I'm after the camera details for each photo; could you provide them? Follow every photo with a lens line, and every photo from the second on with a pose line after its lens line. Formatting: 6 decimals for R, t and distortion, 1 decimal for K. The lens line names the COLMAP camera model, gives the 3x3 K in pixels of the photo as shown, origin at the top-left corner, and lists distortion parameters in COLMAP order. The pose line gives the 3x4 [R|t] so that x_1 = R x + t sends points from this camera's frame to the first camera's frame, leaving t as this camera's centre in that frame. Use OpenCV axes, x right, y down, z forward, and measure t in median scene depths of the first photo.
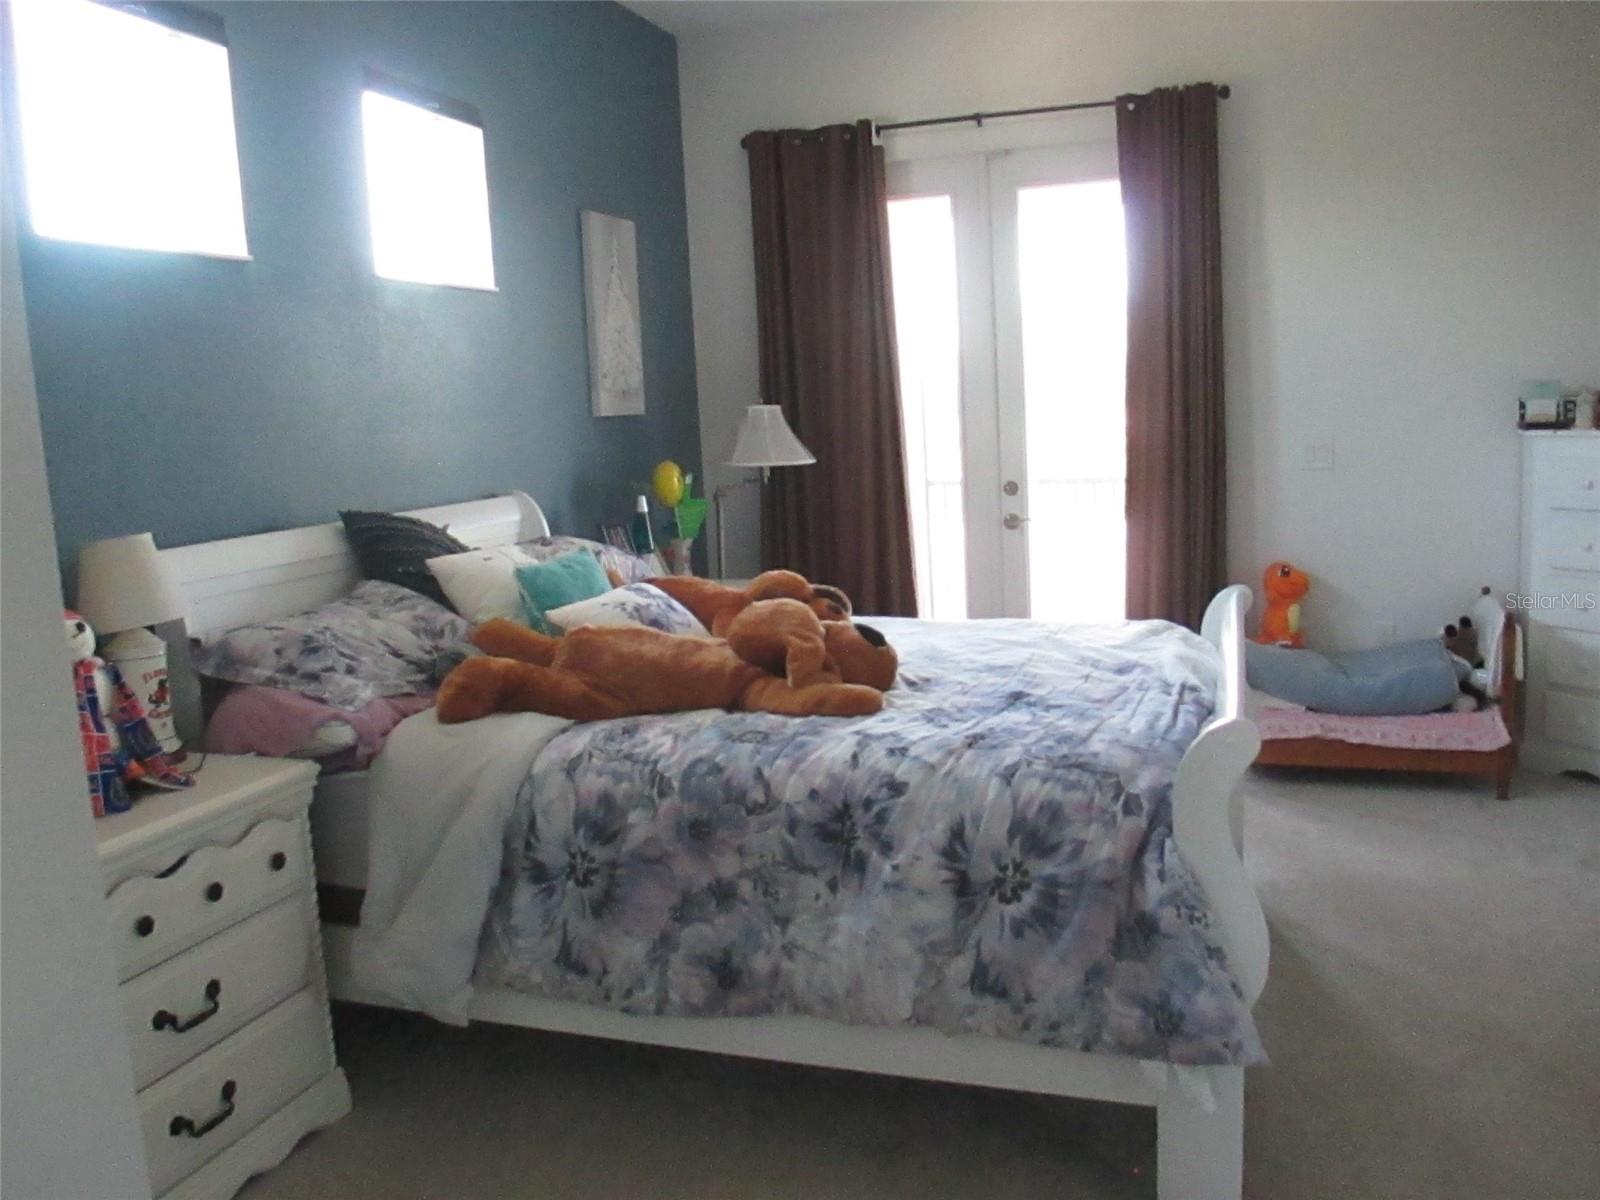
lens RADIAL K [[1335.6, 0, 798.8], [0, 1335.6, 598.9], [0, 0, 1]] dist [-0.064532, 0.031312]
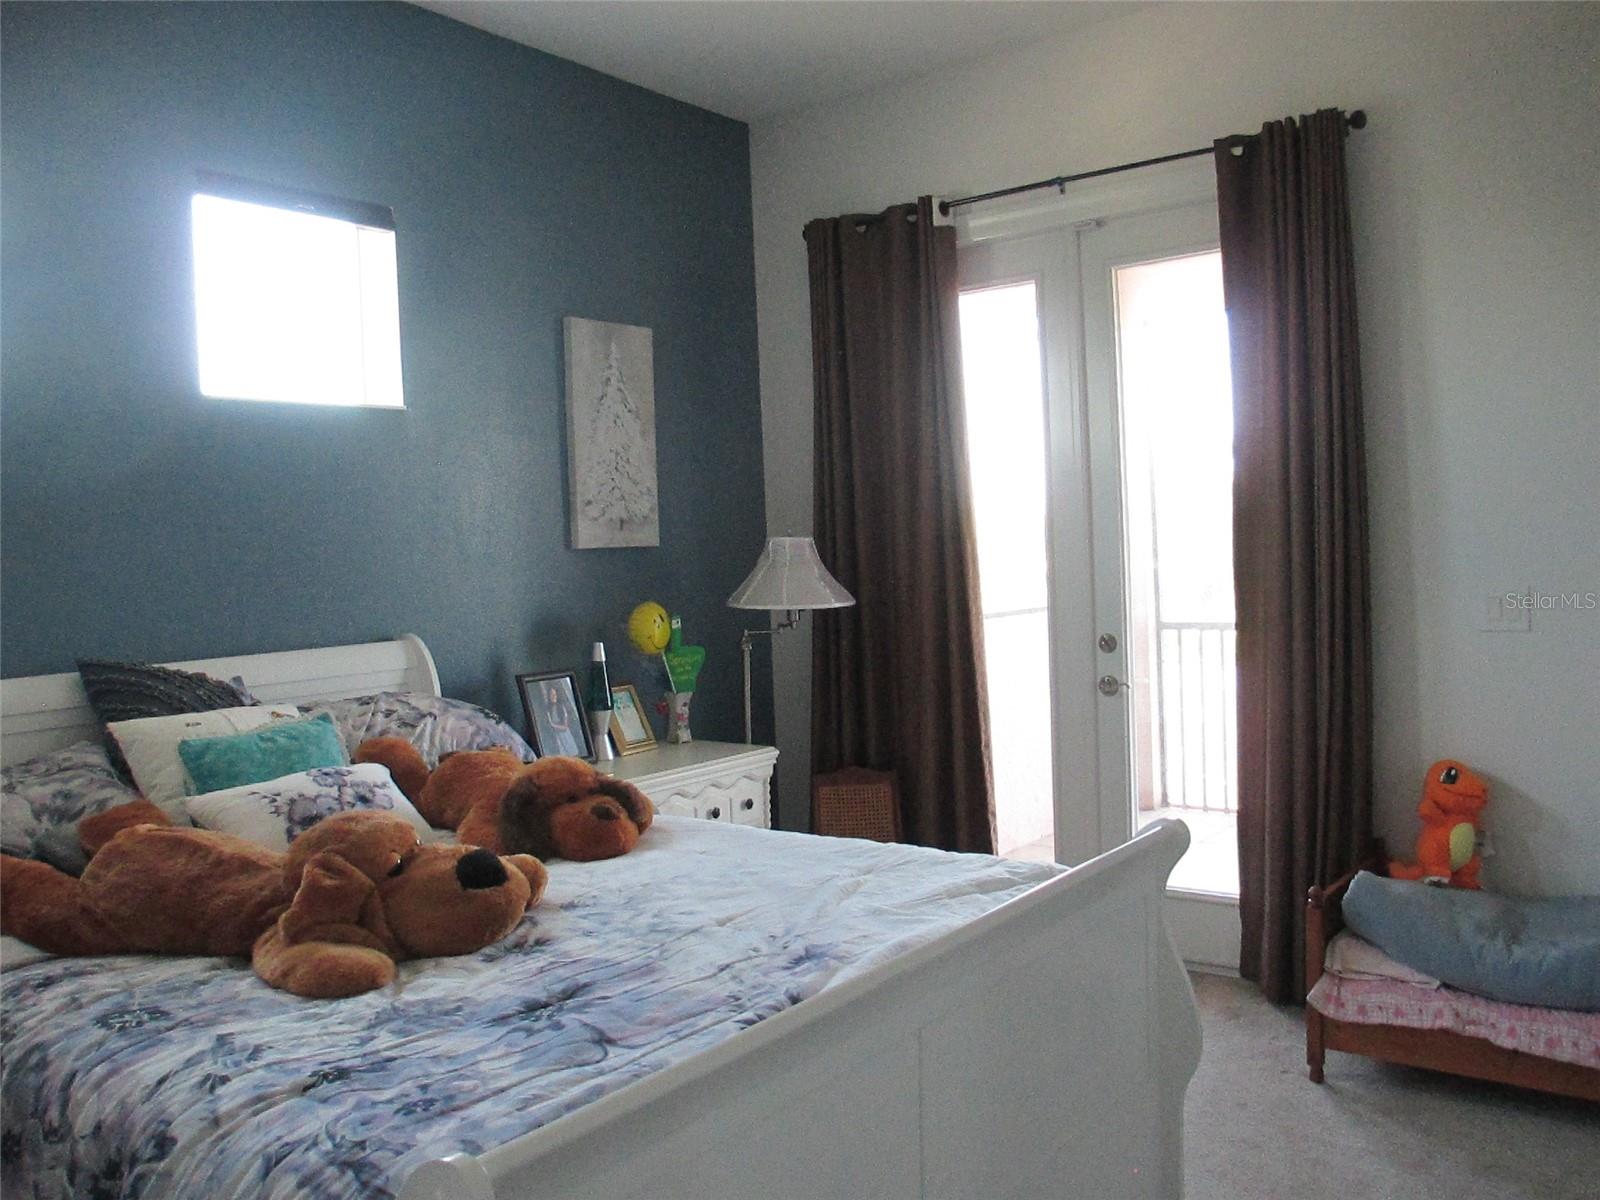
lens RADIAL K [[1335.6, 0, 799.5], [0, 1335.6, 602.2], [0, 0, 1]] dist [-0.064532, 0.031312]
pose [[0.945811, 0.021922, -0.323977, 0.266623], [-0.049591, 0.995766, -0.077394, -0.041371], [0.320909, 0.089267, 0.942894, 0.223297]]
